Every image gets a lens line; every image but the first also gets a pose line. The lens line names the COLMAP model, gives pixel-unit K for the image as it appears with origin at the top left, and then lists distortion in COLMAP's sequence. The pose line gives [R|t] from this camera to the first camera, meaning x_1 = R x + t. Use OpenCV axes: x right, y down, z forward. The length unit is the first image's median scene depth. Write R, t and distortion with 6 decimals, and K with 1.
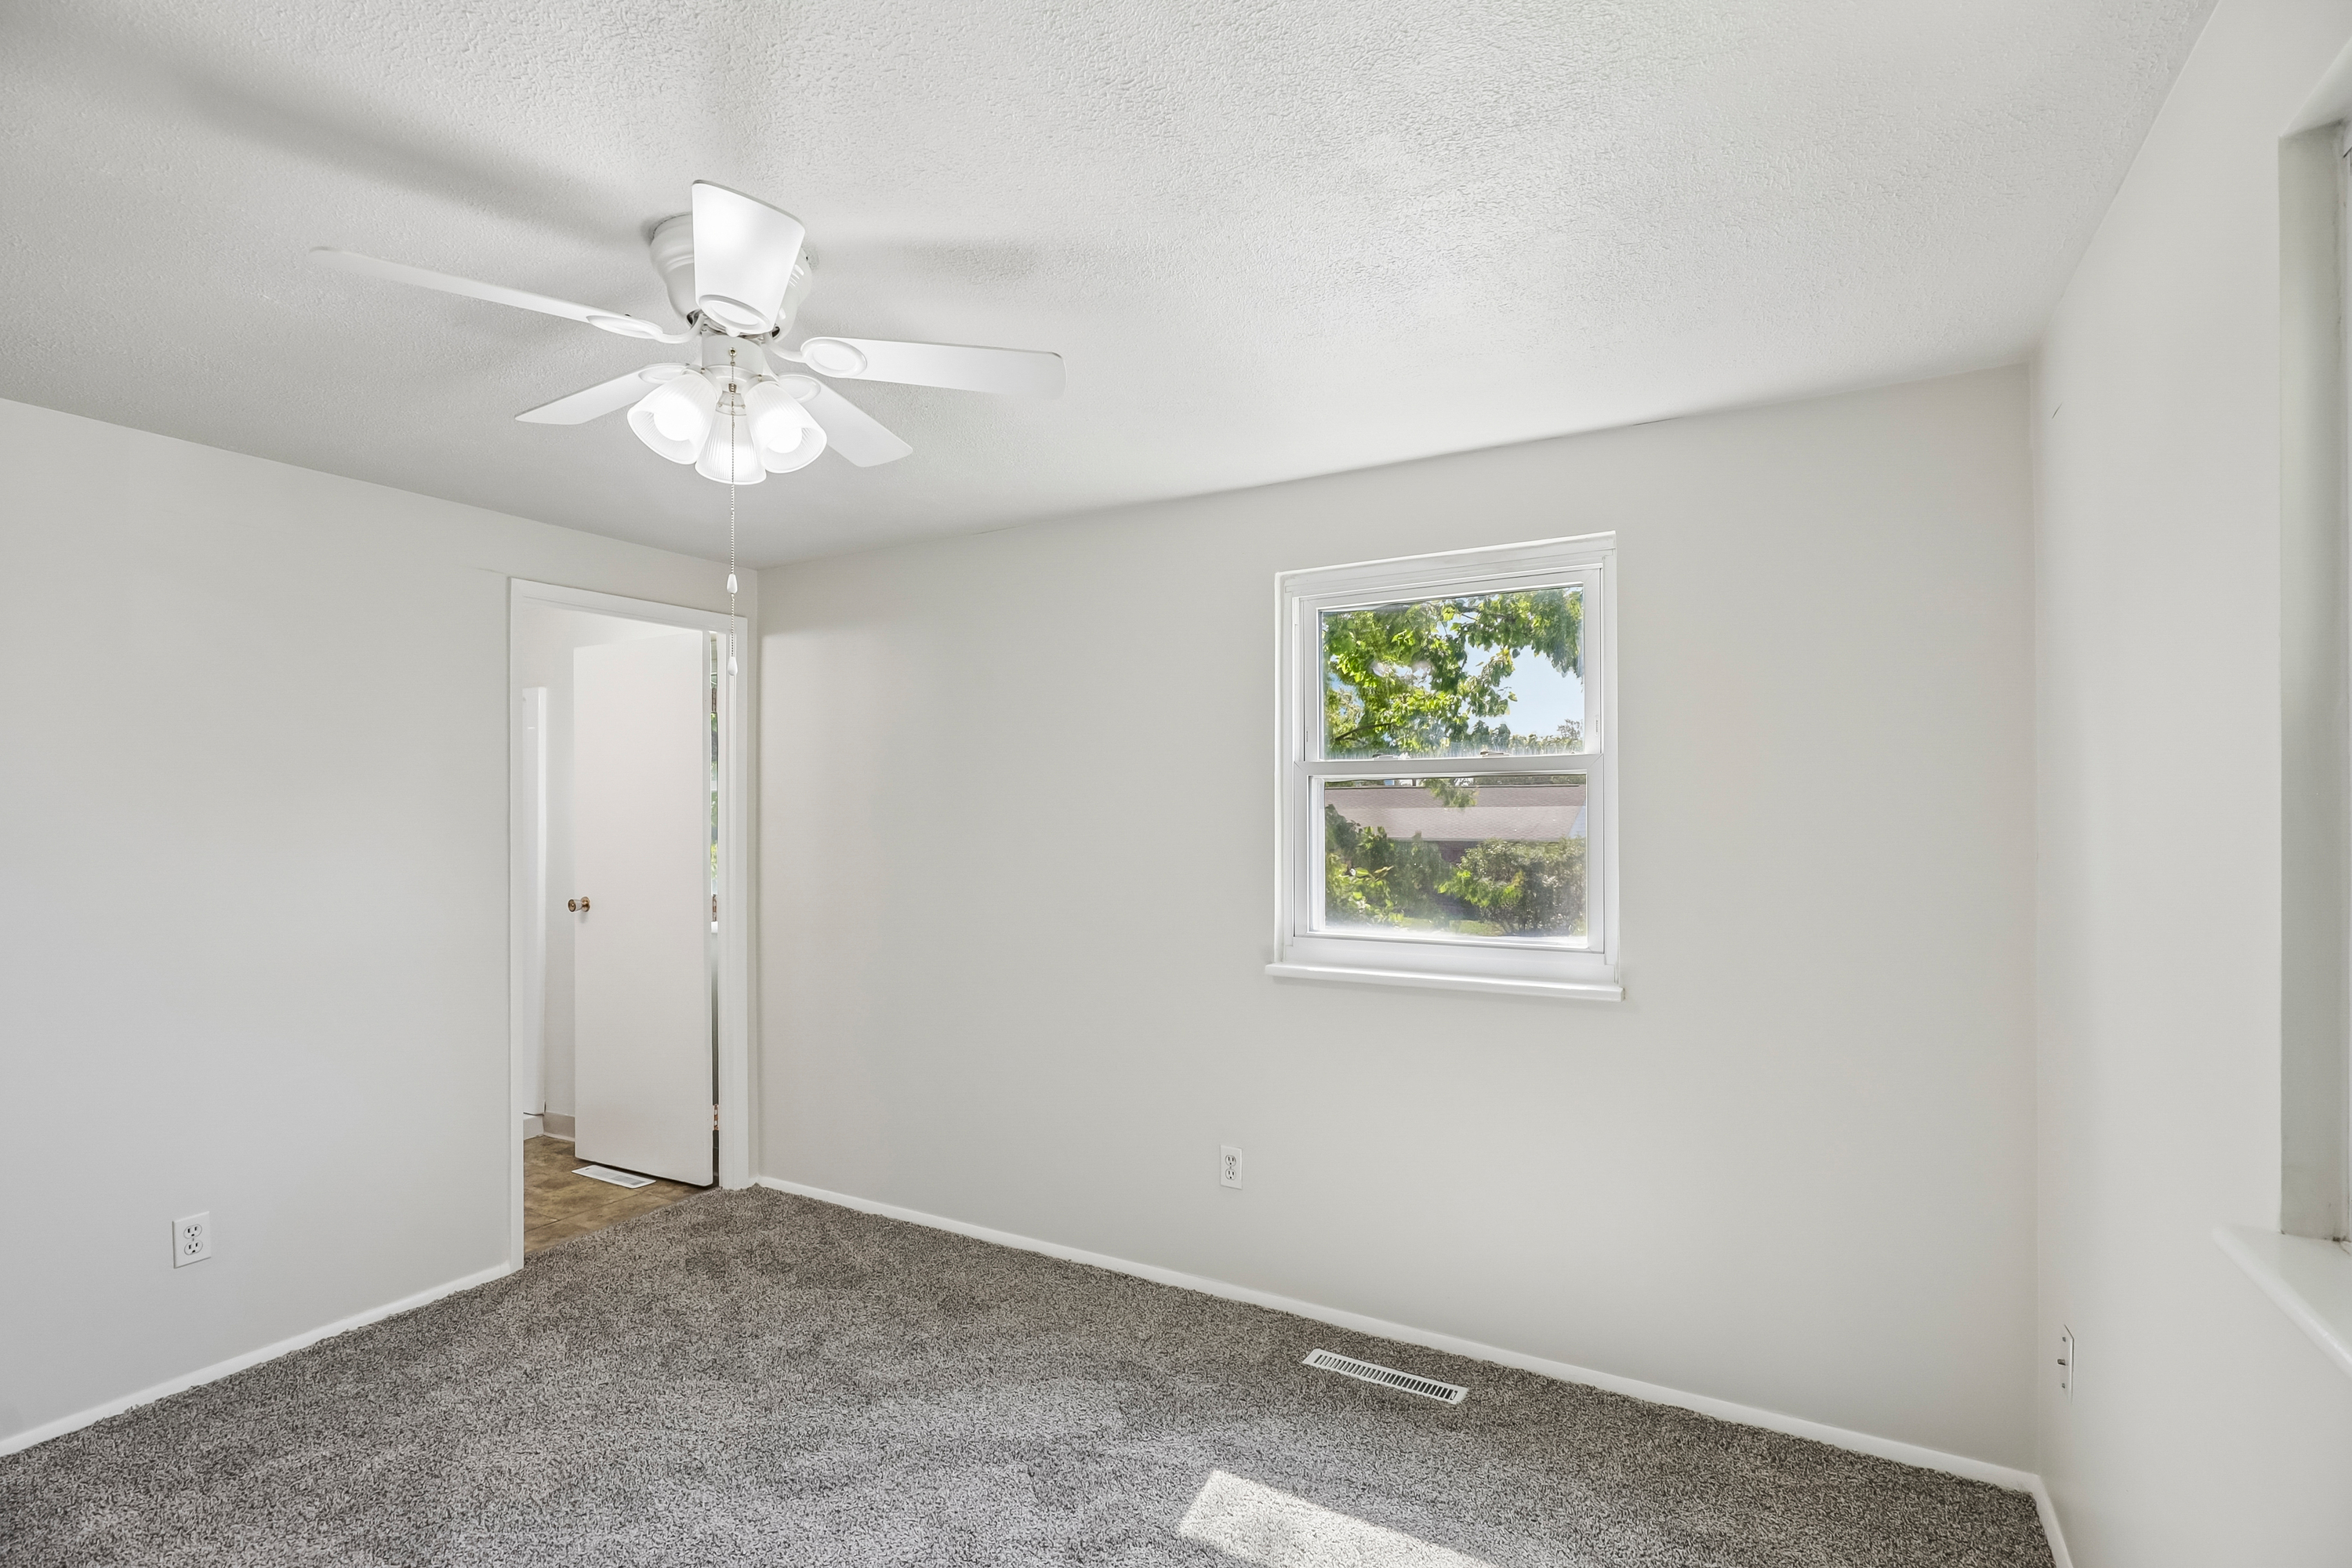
lens RADIAL K [[1089.9, 0, 1180.9], [0, 1089.9, 788.8], [0, 0, 1]] dist [-0.001163, 0.000723]
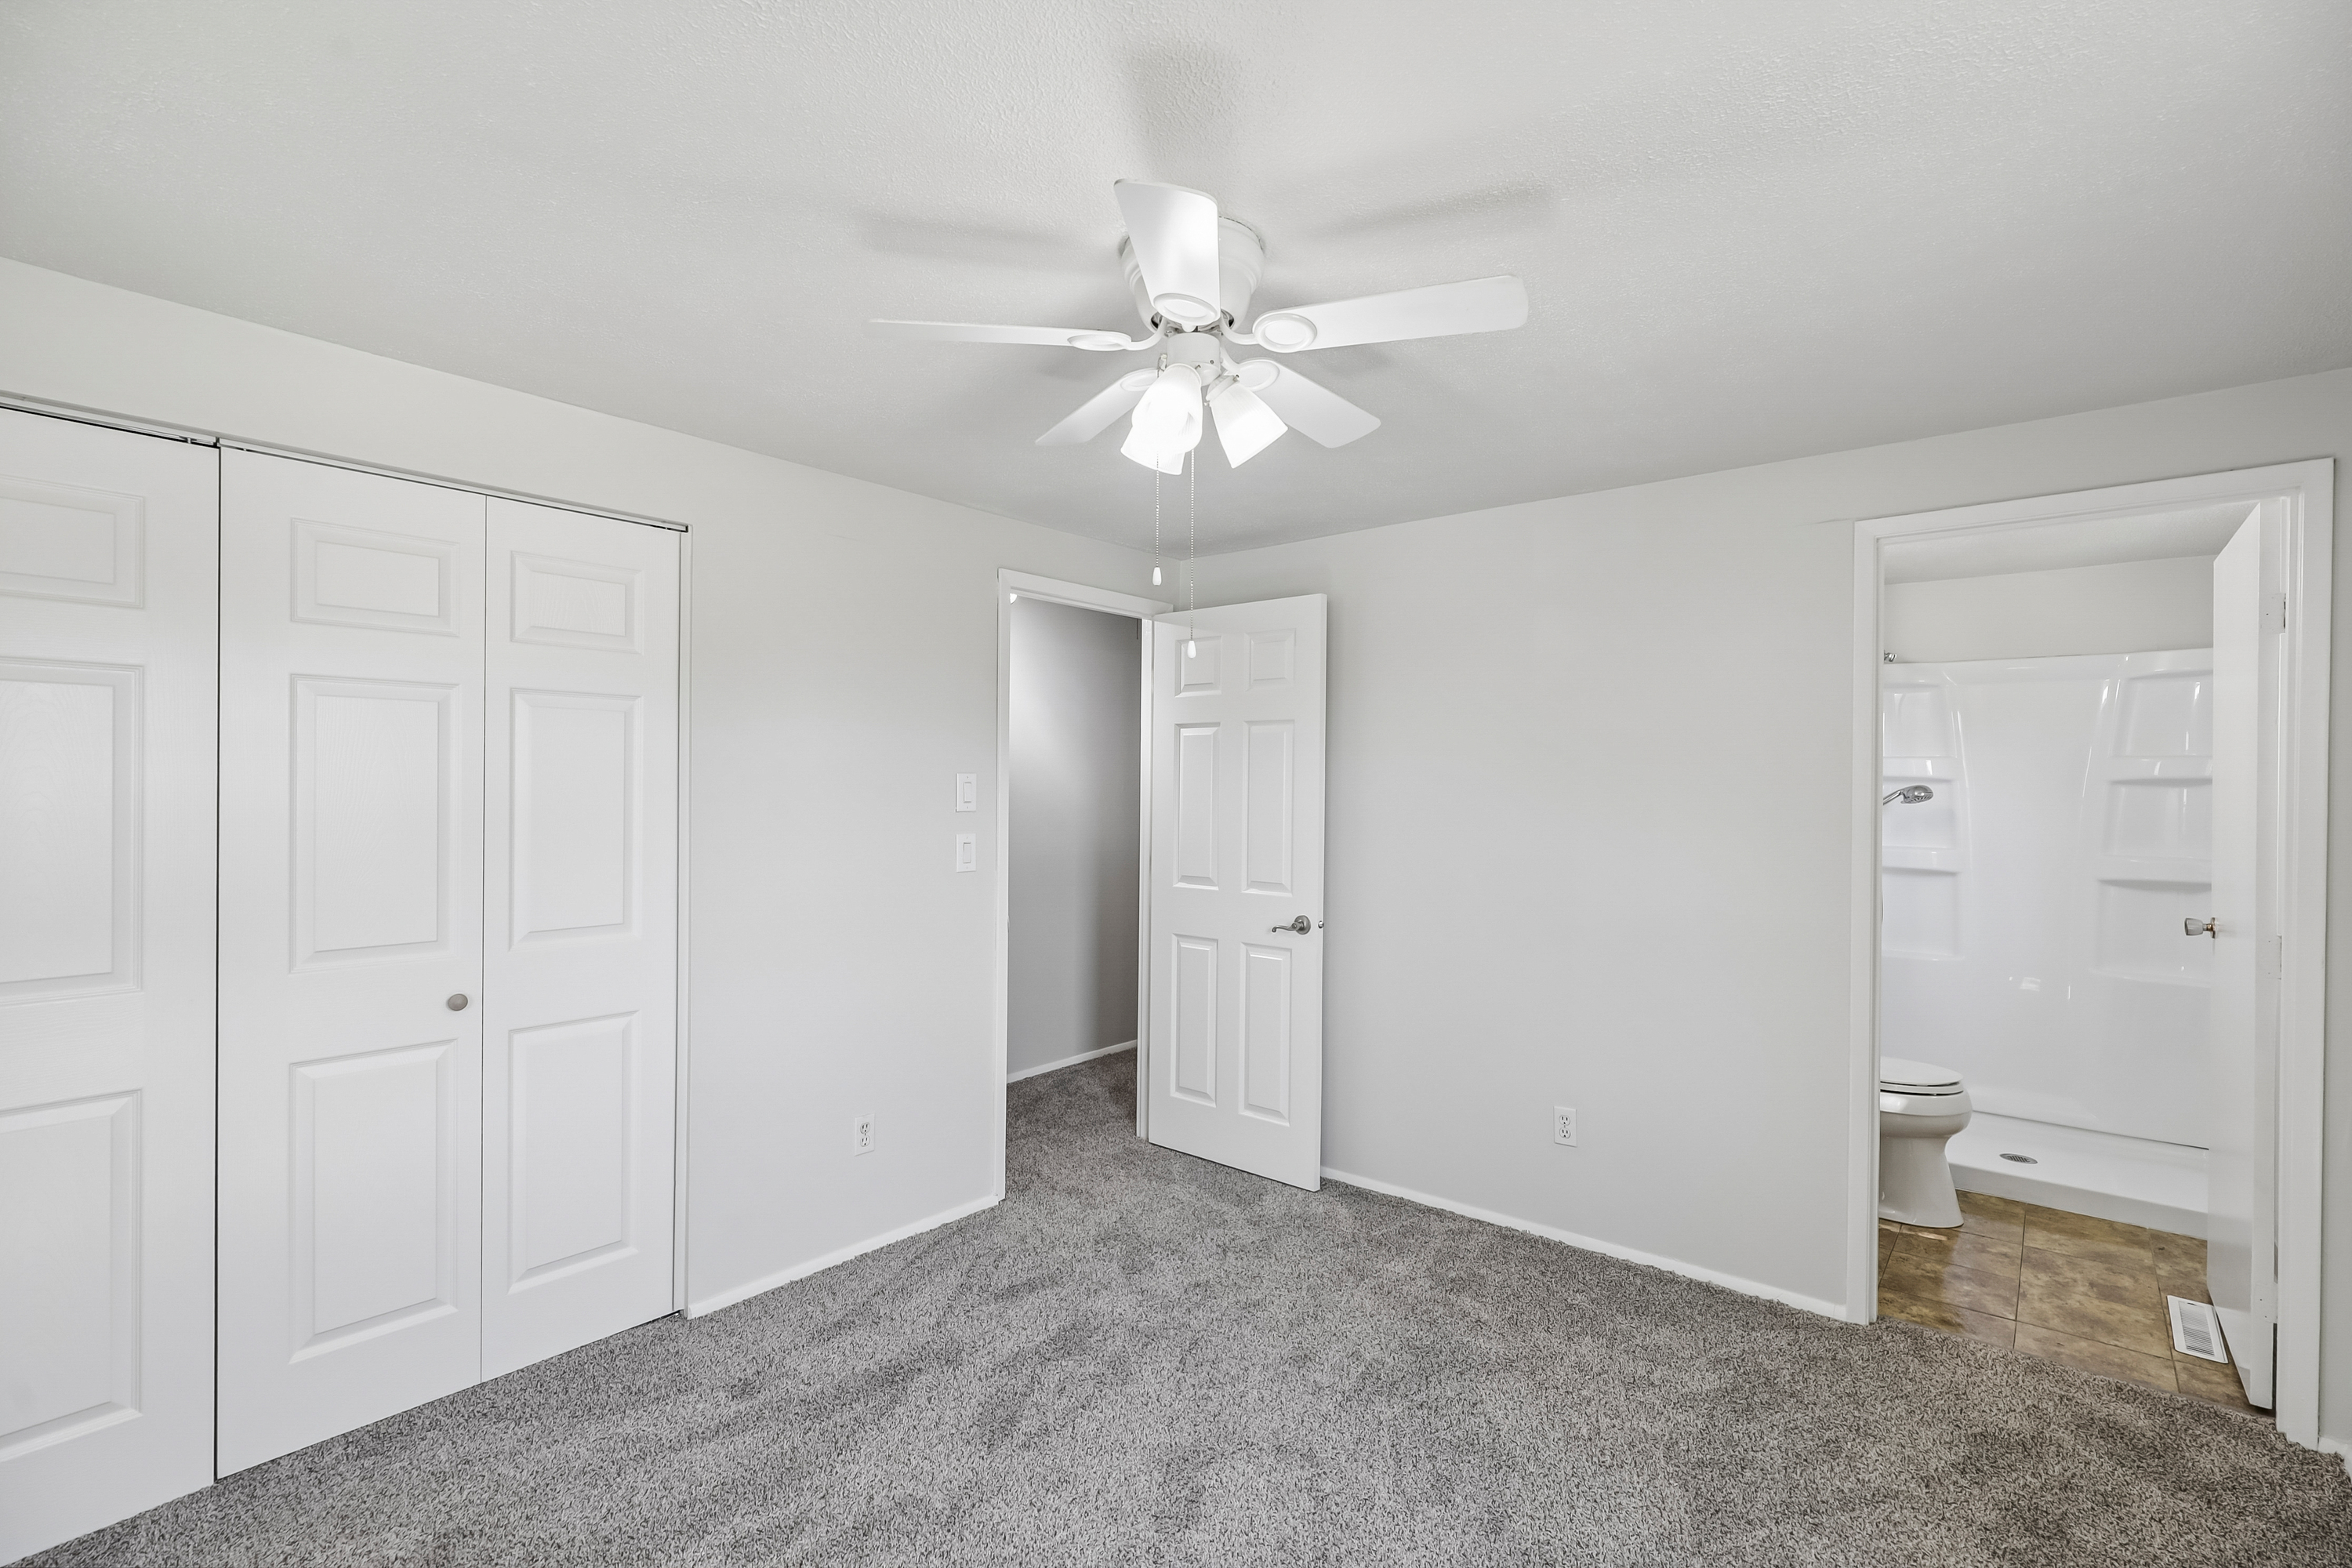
lens RADIAL K [[1089.9, 0, 1180.9], [0, 1089.9, 788.8], [0, 0, 1]] dist [-0.001163, 0.000723]
pose [[-0.154993, 0.006354, -0.987895, 0.364183], [0.004247, 0.999974, 0.005765, 0.016065], [0.987906, -0.003302, -0.155016, 0.696392]]
